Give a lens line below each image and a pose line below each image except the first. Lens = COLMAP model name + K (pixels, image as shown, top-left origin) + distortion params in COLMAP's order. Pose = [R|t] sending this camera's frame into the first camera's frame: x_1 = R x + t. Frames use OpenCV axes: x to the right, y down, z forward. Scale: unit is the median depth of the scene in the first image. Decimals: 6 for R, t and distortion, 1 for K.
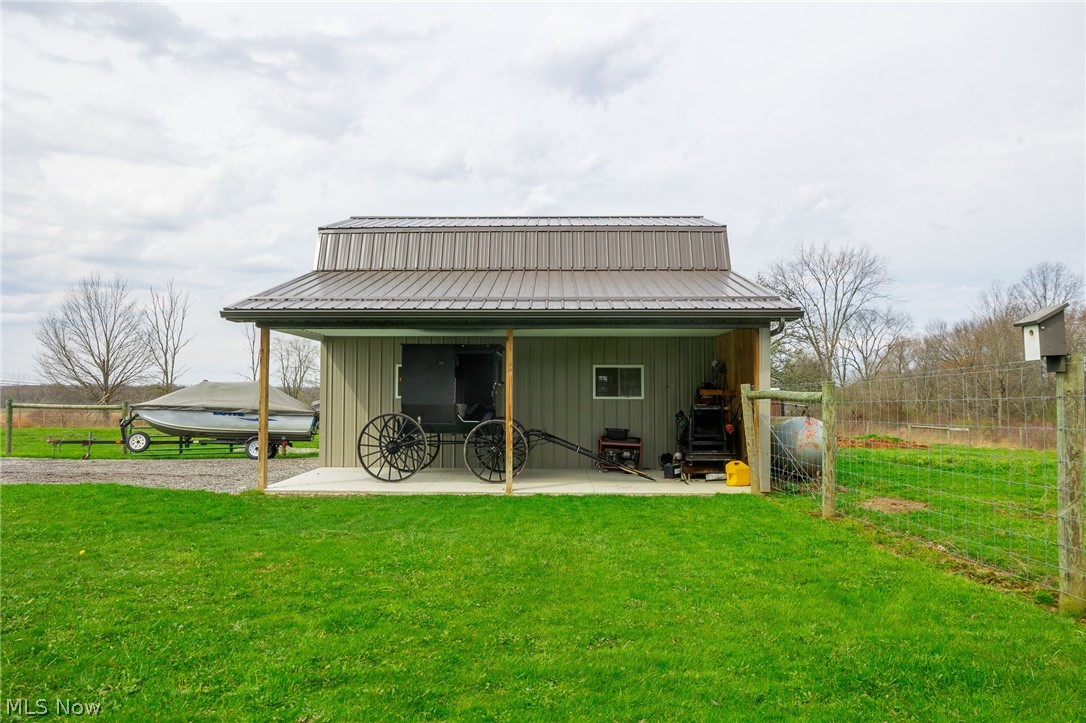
lens RADIAL K [[710.0, 0, 542.2], [0, 710.0, 382.0], [0, 0, 1]] dist [0.007362, 0.001712]
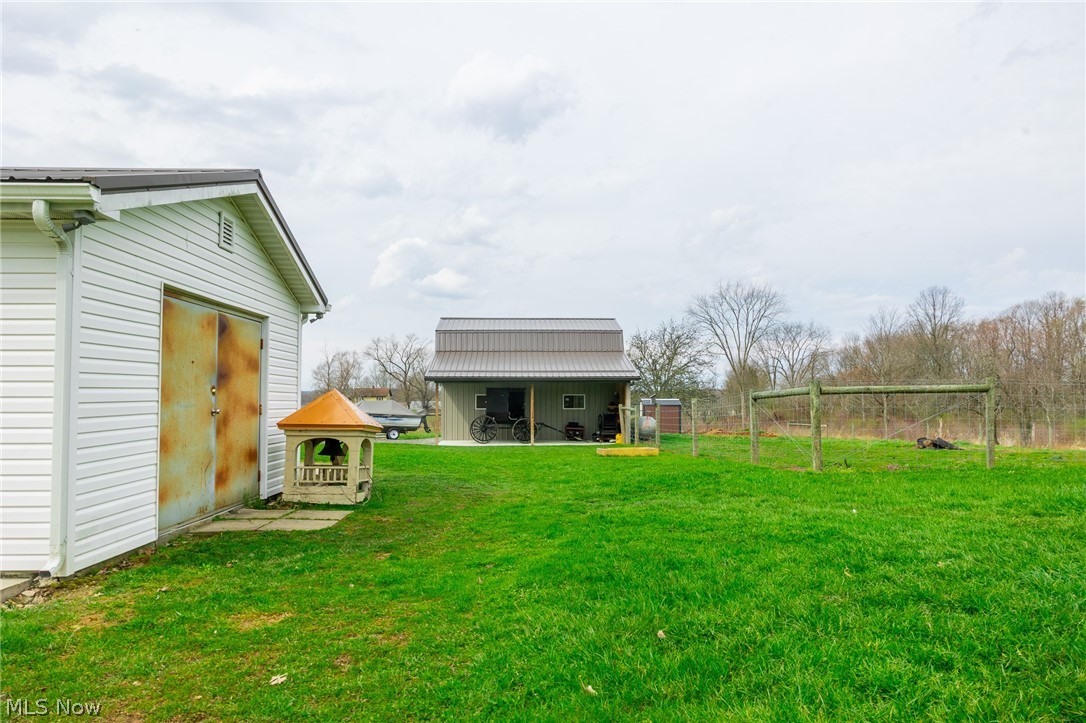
lens RADIAL K [[730.6, 0, 543.0], [0, 730.6, 361.5], [0, 0, 1]] dist [-0.007277, -0.002723]
pose [[0.998349, -0.001210, 0.057429, -0.021411], [0.002956, 0.999536, -0.030315, -0.009919], [-0.057365, 0.030435, 0.997889, -0.226541]]
